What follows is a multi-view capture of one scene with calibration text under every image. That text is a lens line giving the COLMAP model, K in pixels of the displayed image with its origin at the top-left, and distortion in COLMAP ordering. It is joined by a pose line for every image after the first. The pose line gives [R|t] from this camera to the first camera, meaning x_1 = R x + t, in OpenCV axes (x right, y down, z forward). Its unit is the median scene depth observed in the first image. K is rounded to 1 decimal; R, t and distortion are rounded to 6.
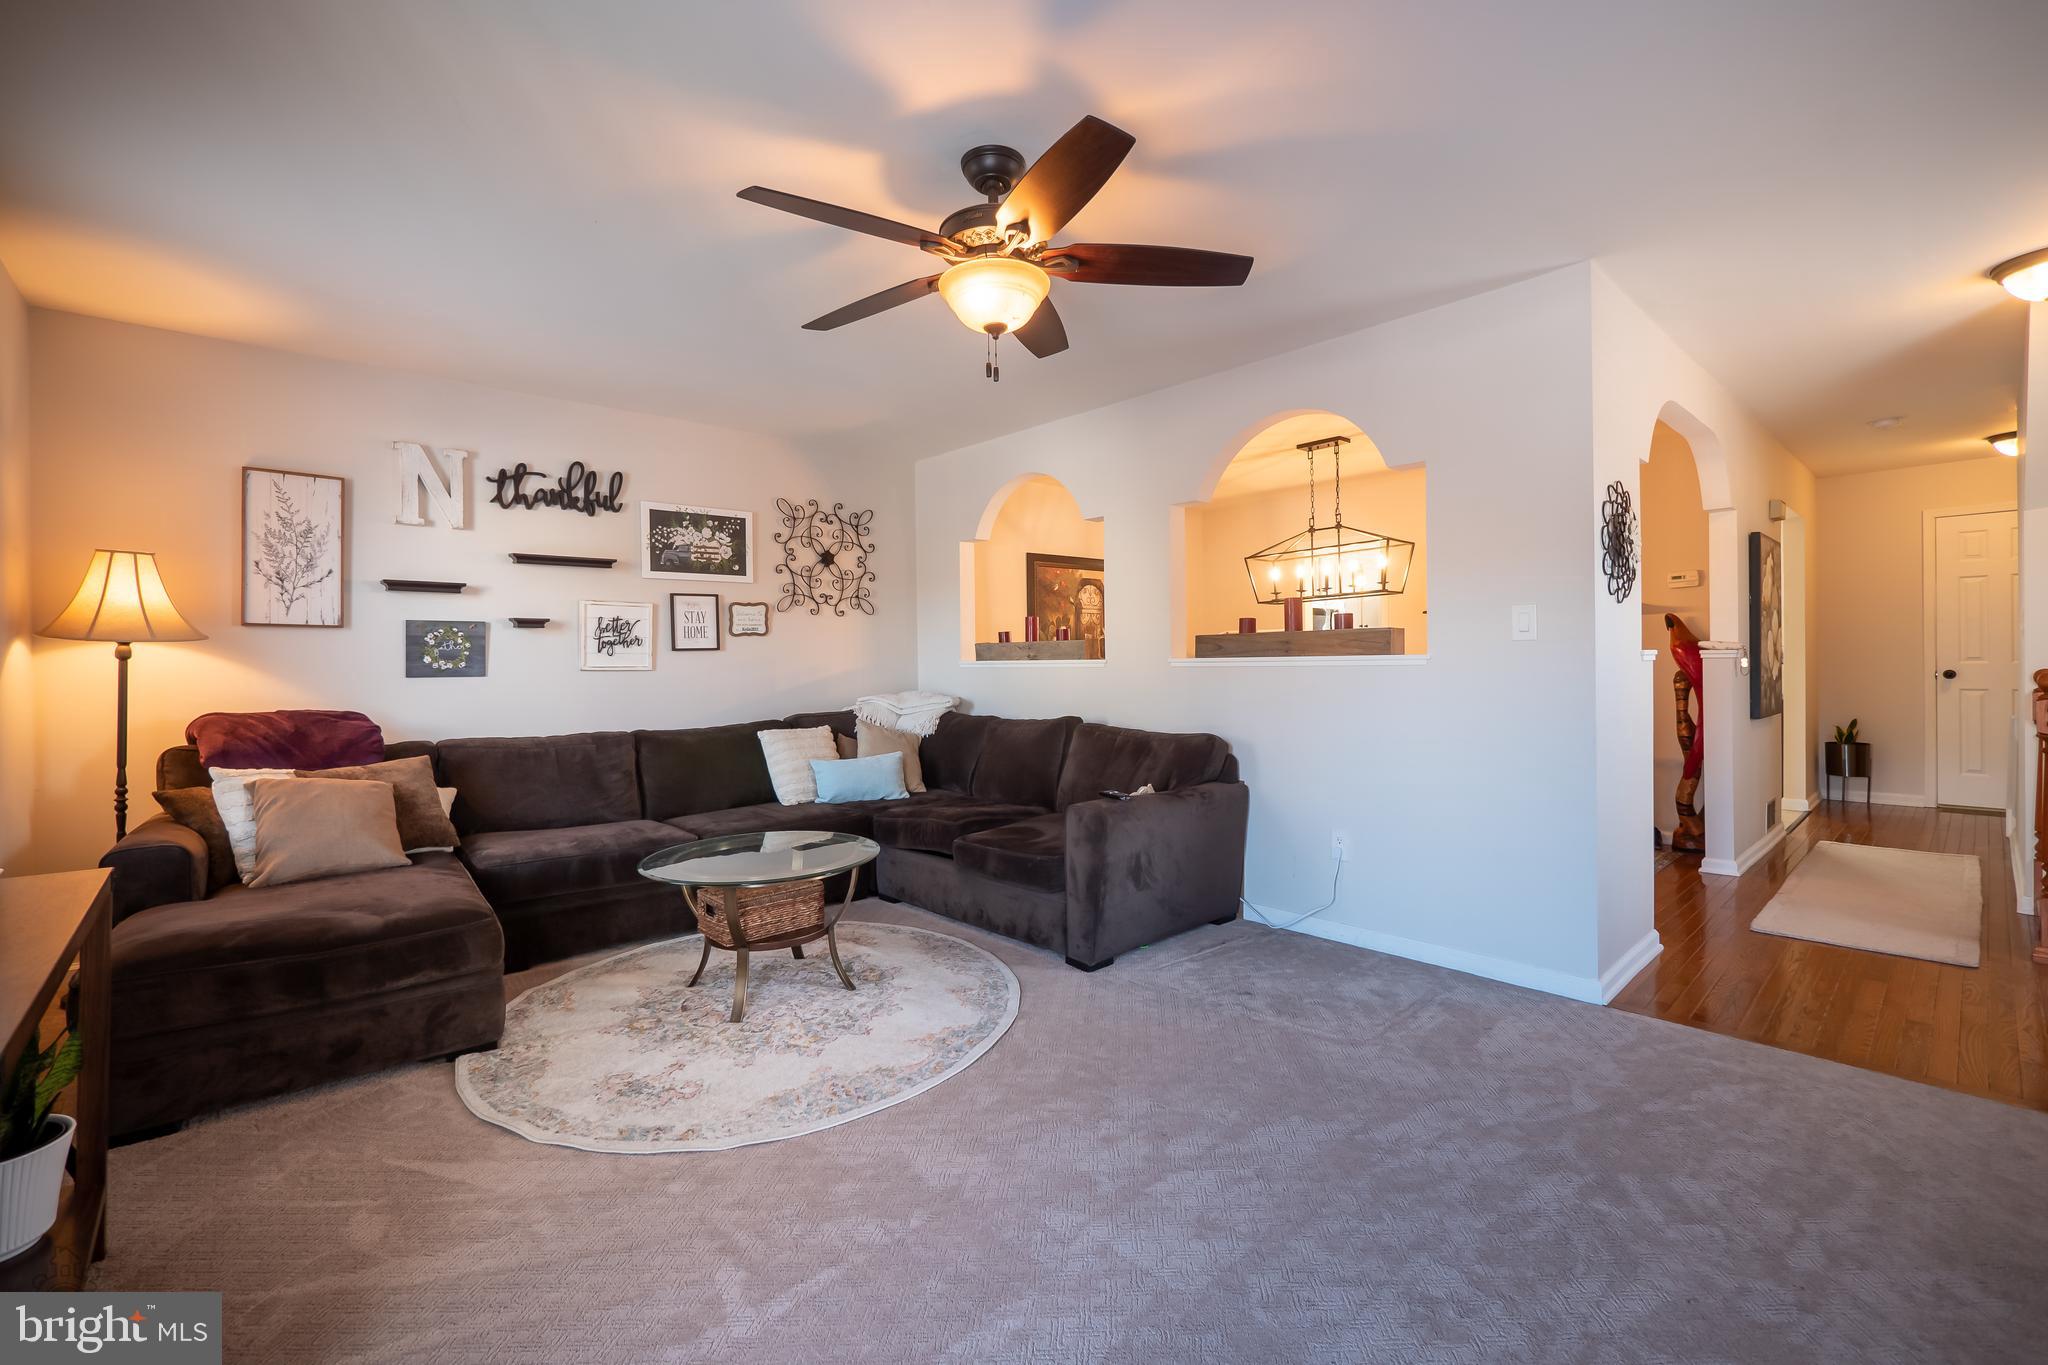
lens RADIAL K [[860.2, 0, 1023.6], [0, 860.2, 663.9], [0, 0, 1]] dist [-0.004275, 0.000268]
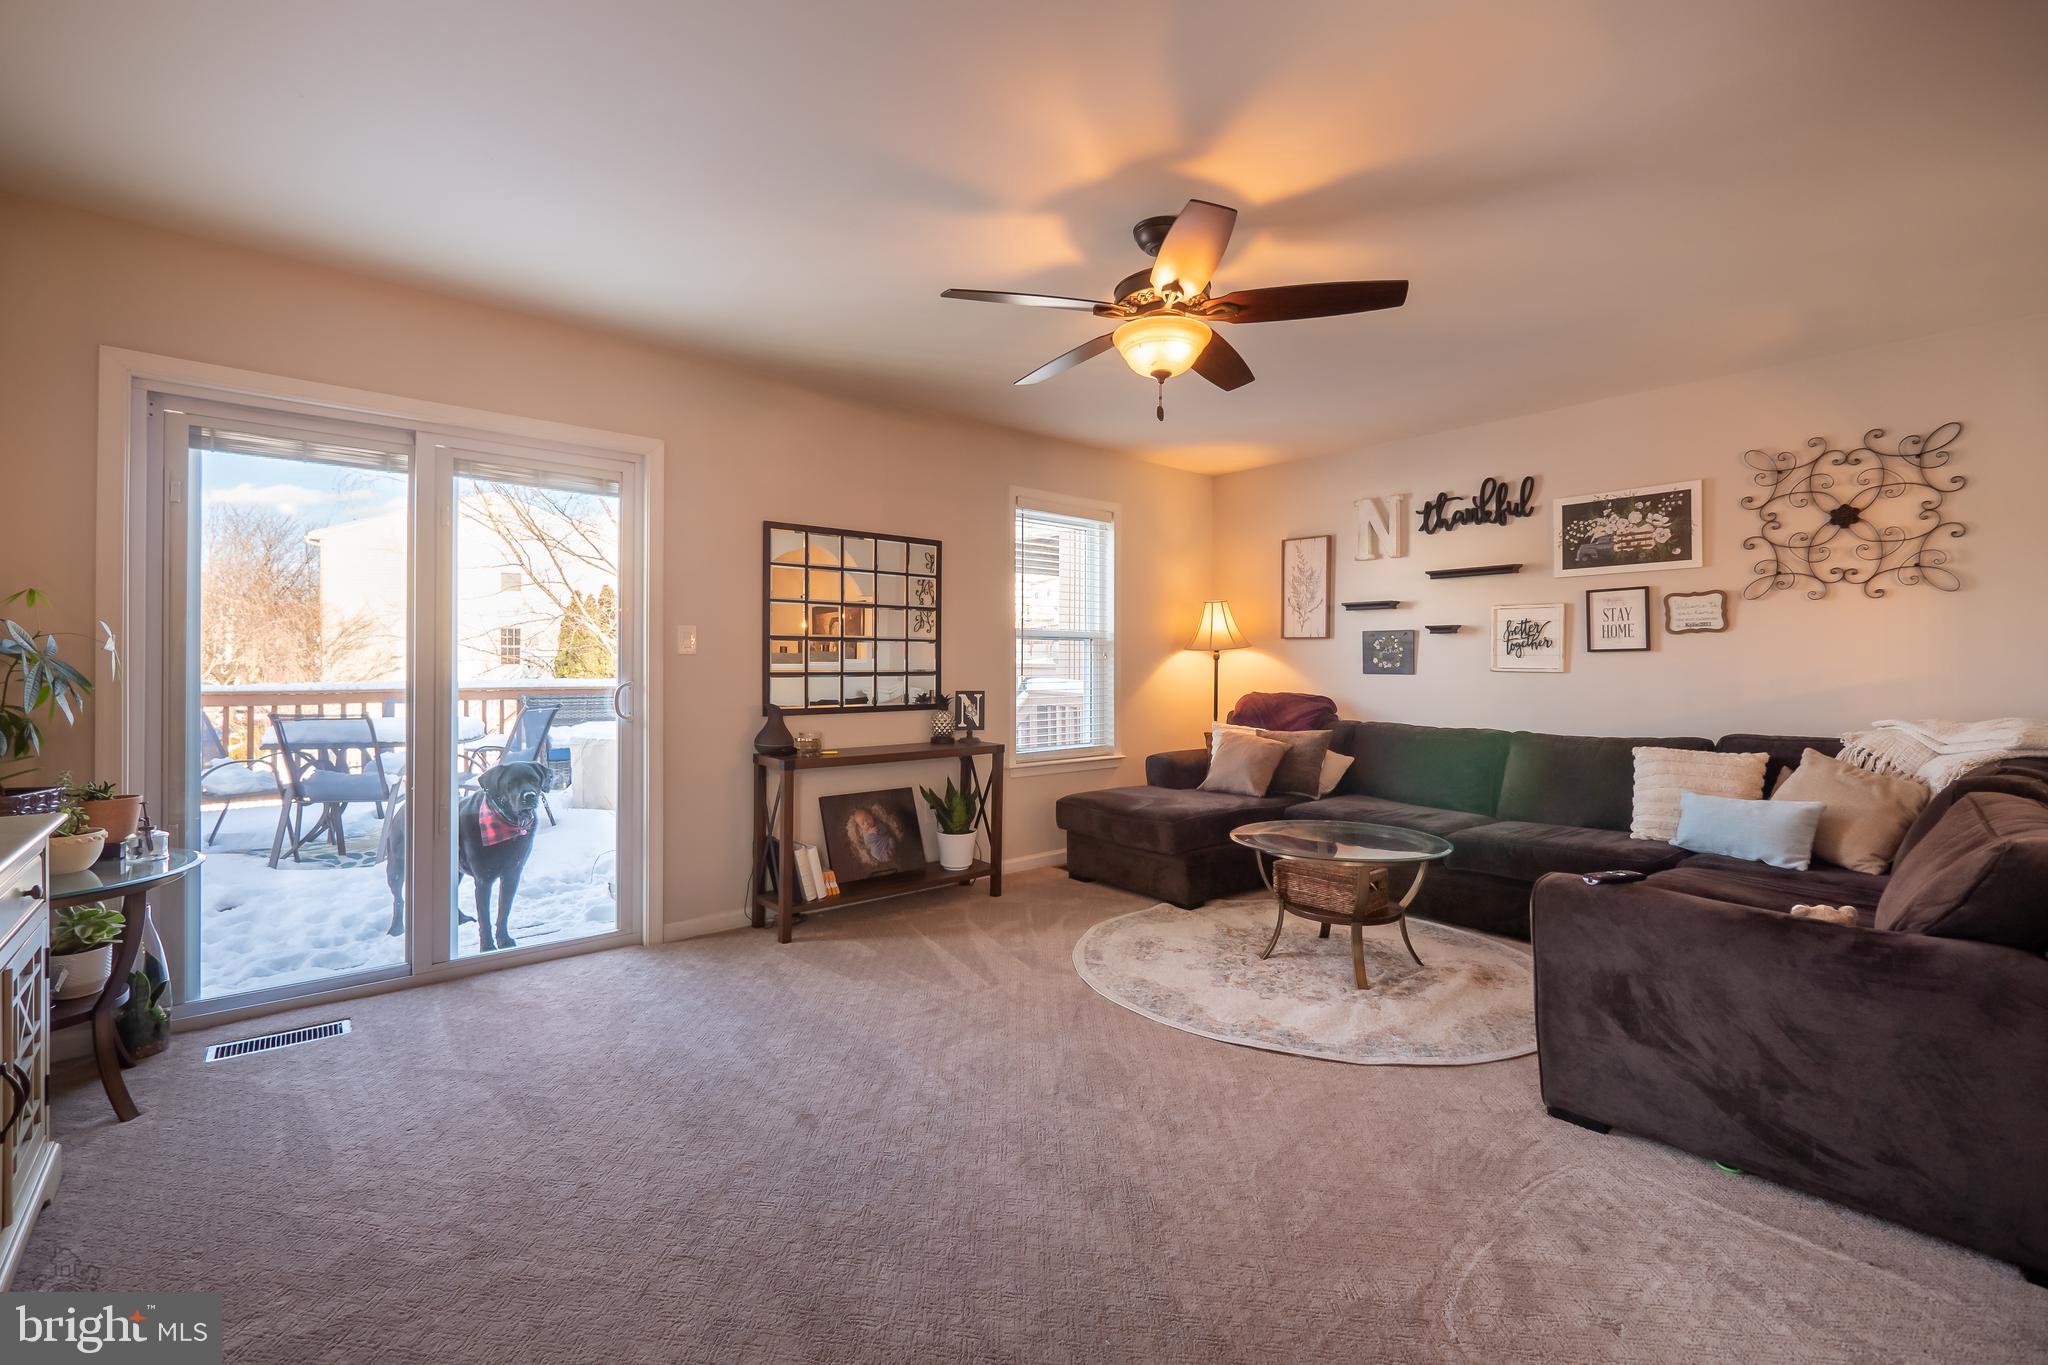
lens RADIAL K [[860.2, 0, 1021.2], [0, 860.2, 664.3], [0, 0, 1]] dist [-0.004275, 0.000268]
pose [[-0.009718, 0.009940, -0.999903, 0.565838], [-0.005776, 0.999933, 0.009997, -0.008380], [0.999936, 0.005872, -0.009660, 0.421354]]
